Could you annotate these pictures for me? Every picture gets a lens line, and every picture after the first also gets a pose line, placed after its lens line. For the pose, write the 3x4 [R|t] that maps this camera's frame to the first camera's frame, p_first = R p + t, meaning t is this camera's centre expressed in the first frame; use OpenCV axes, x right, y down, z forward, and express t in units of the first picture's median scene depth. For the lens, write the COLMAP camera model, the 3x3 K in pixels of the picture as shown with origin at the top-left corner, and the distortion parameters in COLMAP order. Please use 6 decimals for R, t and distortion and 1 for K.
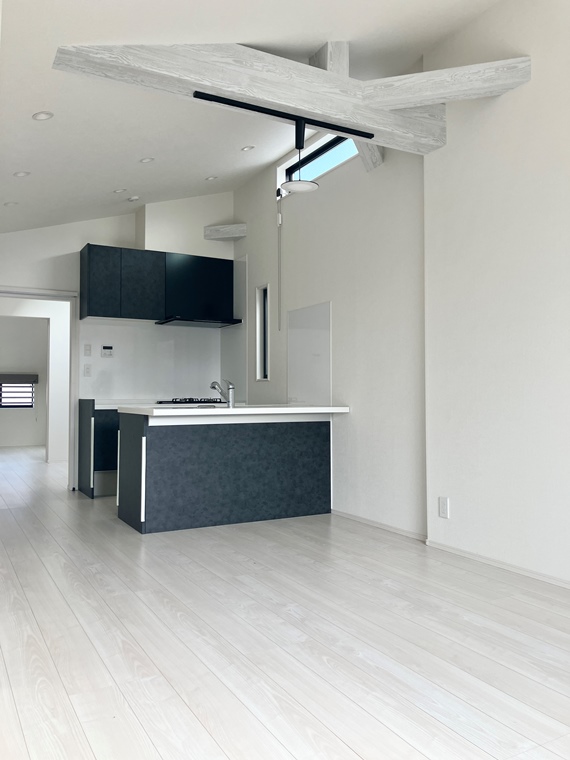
lens RADIAL K [[630.6, 0, 285.0], [0, 630.6, 380.0], [0, 0, 1]] dist [0.016856, -0.010689]
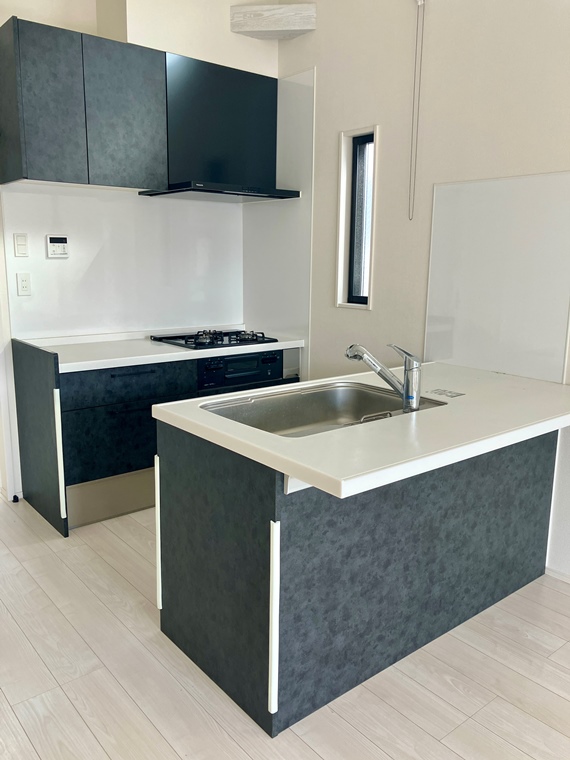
lens RADIAL K [[630.6, 0, 285.0], [0, 630.6, 380.0], [0, 0, 1]] dist [0.016856, -0.010689]
pose [[0.982864, -0.024907, 0.182643, -0.215701], [-0.016731, 0.974686, 0.222951, -0.065033], [-0.183573, -0.222187, 0.957567, 0.476980]]
